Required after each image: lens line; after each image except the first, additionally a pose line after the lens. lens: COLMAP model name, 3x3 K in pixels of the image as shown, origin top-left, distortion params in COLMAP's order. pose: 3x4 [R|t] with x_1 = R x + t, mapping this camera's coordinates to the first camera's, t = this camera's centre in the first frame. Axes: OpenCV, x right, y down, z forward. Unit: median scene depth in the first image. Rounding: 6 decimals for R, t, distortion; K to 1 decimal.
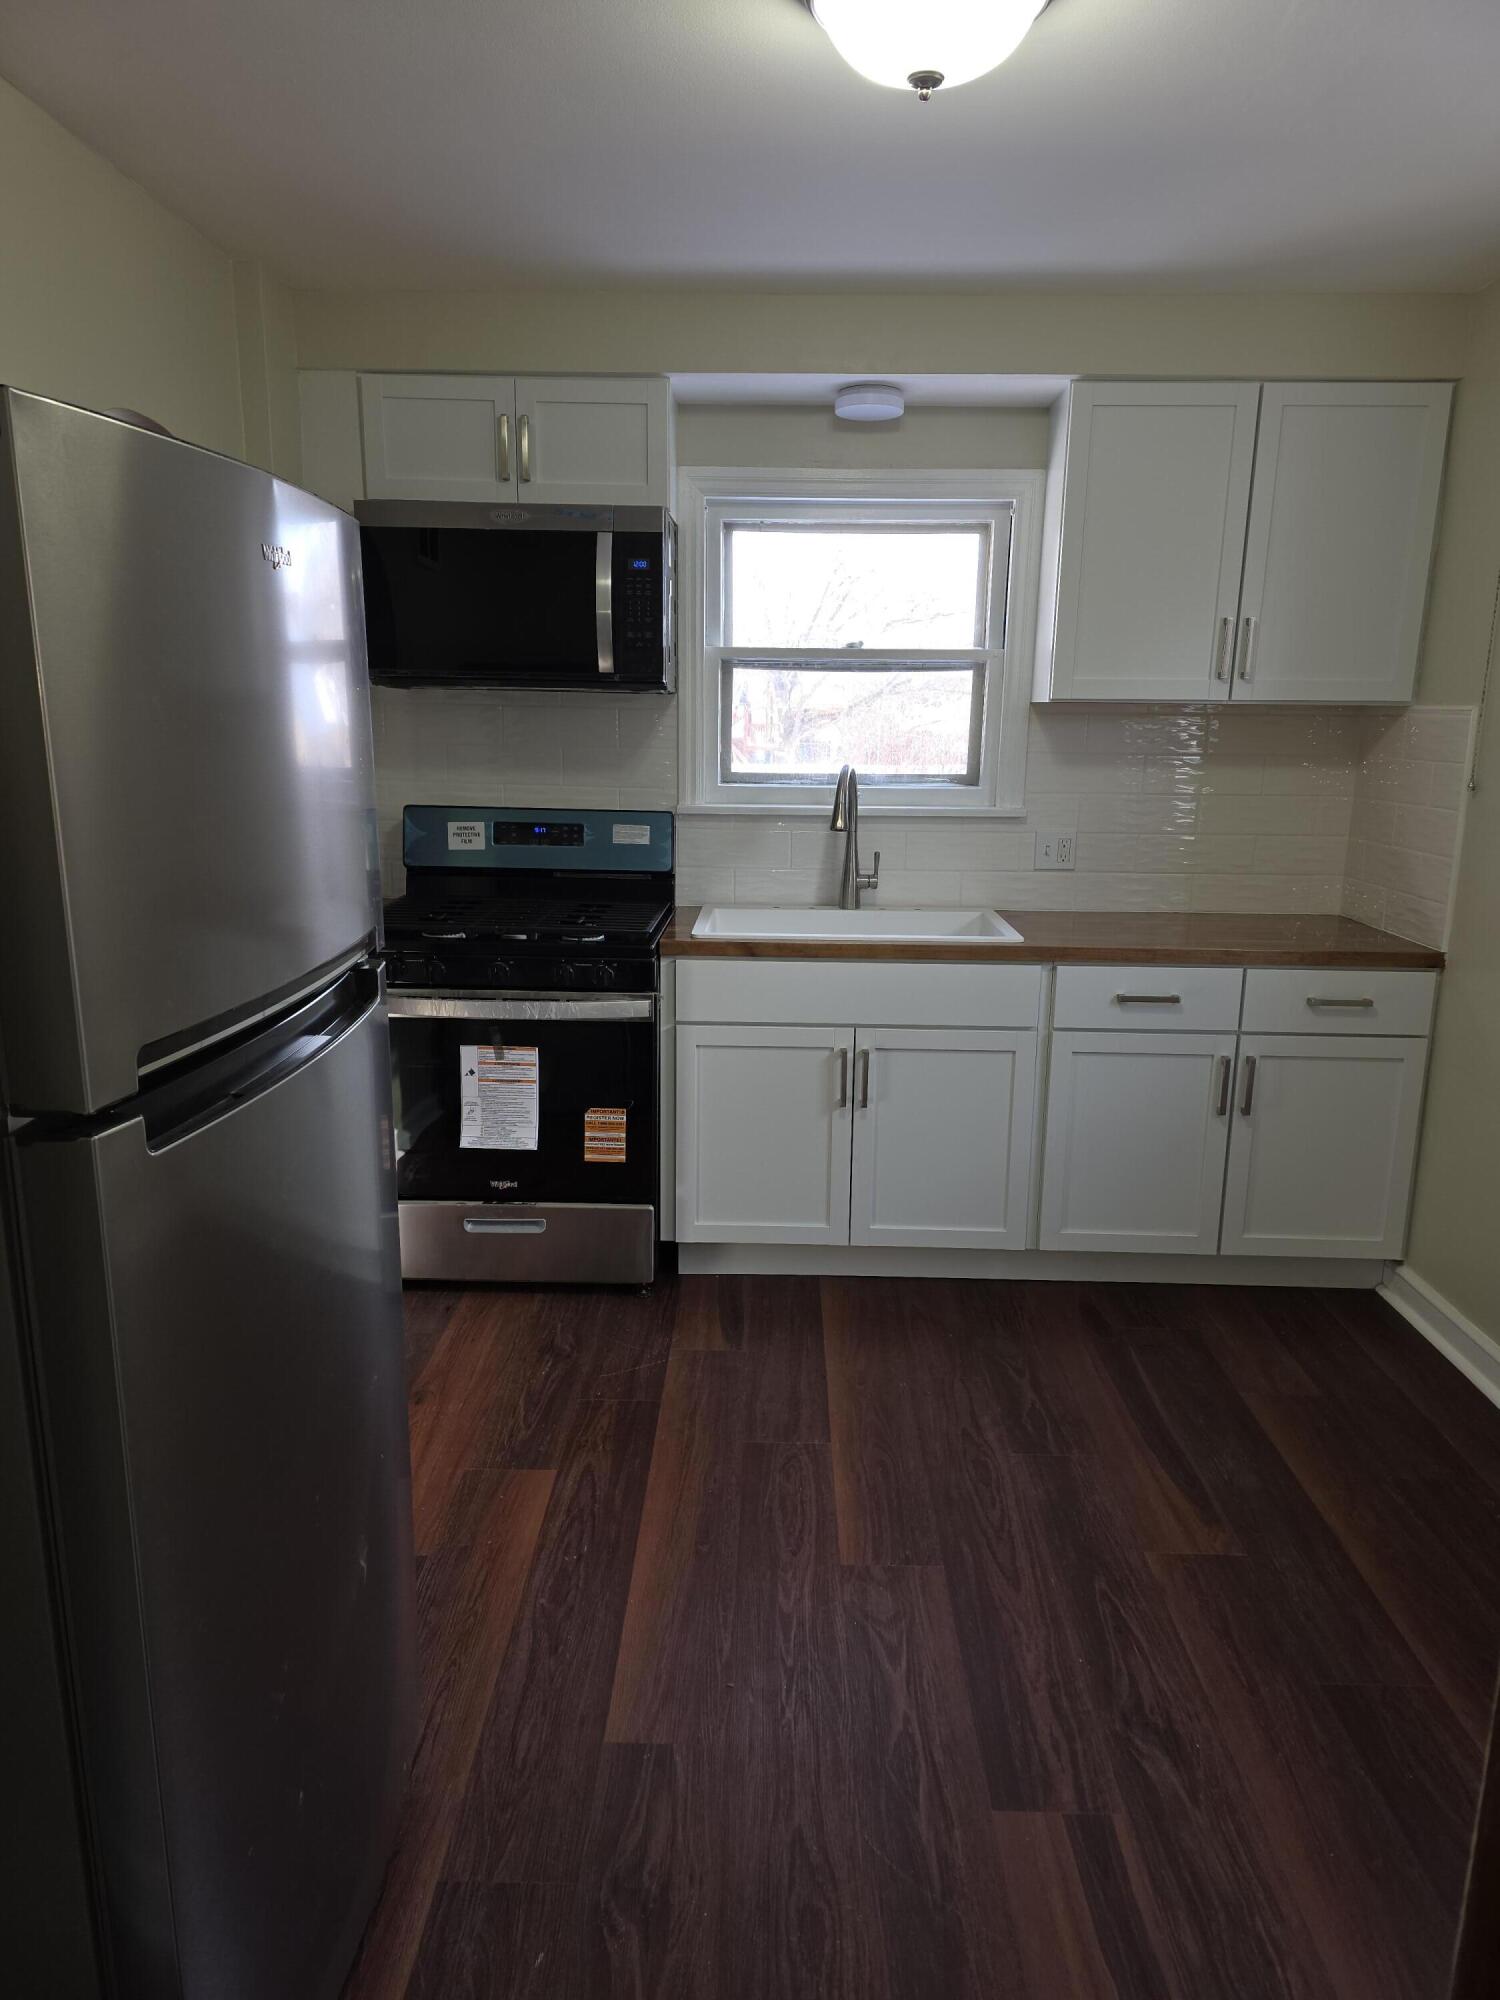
lens RADIAL K [[1356.1, 0, 752.7], [0, 1356.1, 1013.8], [0, 0, 1]] dist [0.095197, -0.097790]
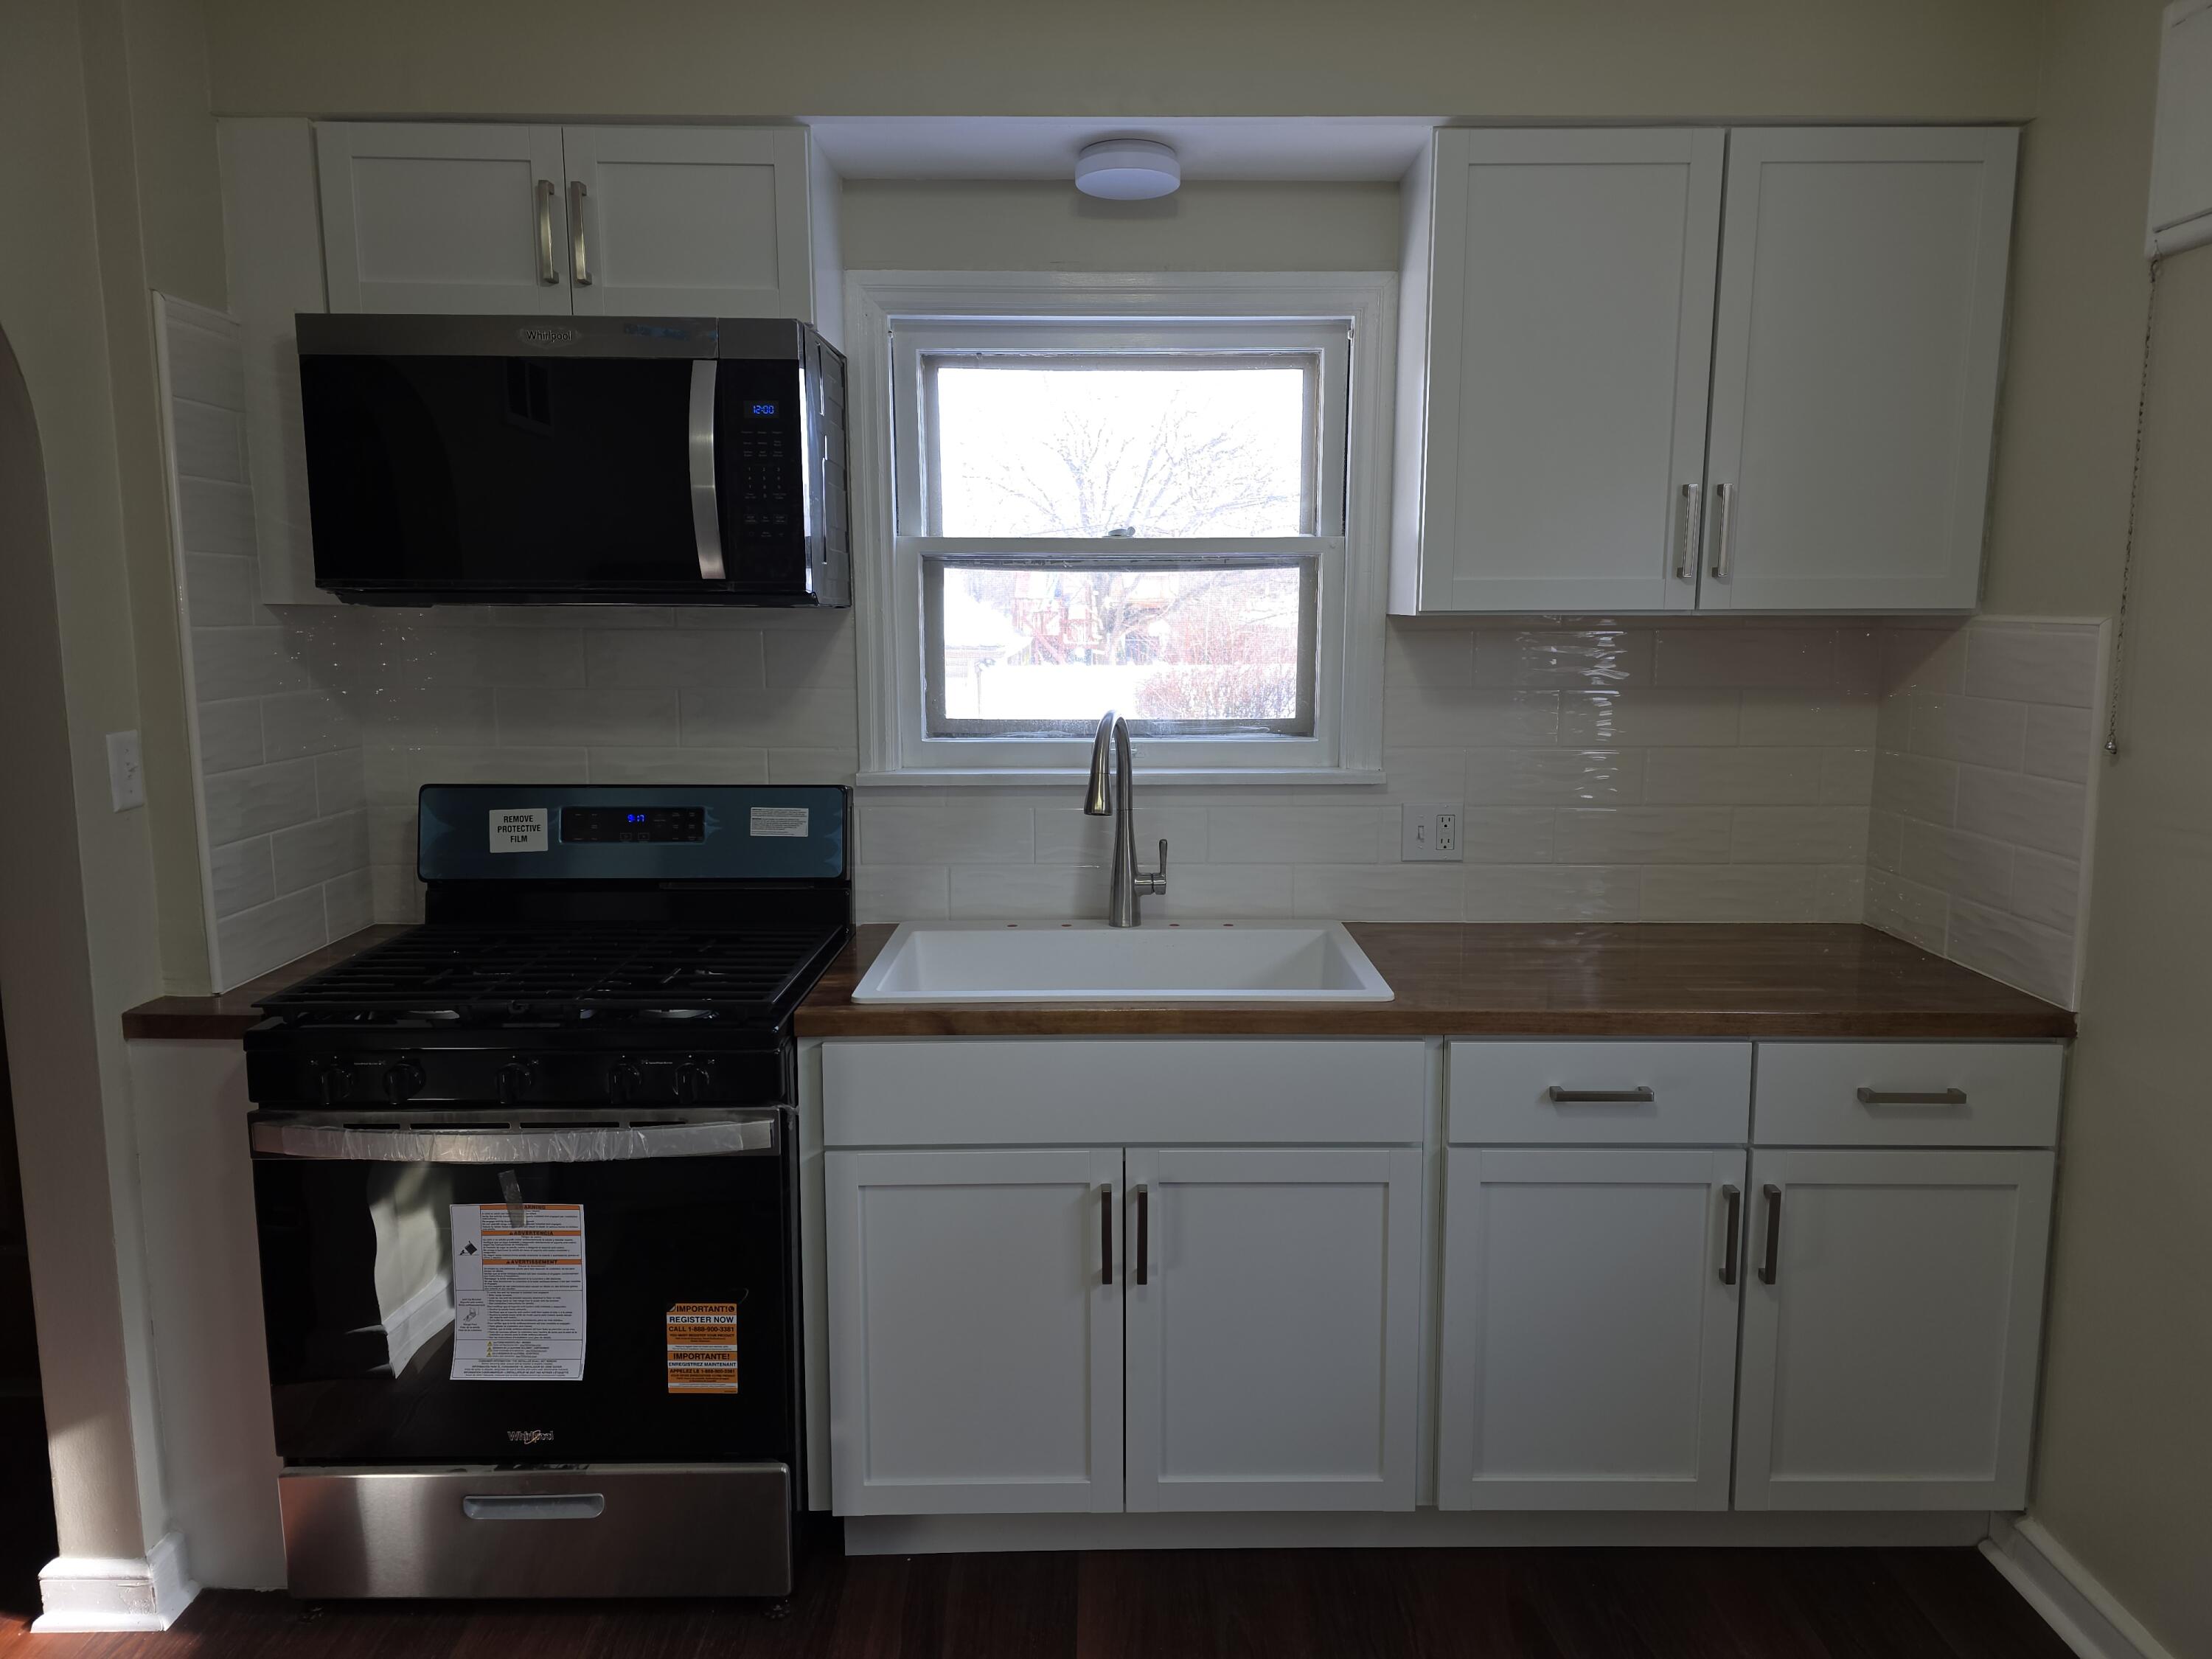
lens RADIAL K [[1499.9, 0, 1121.6], [0, 1499.9, 812.0], [0, 0, 1]] dist [0.095197, -0.097790]
pose [[0.999402, -0.018070, 0.029483, 0.056005], [0.020372, 0.996607, -0.079748, -0.083409], [-0.027942, 0.080301, 0.996379, 0.309179]]
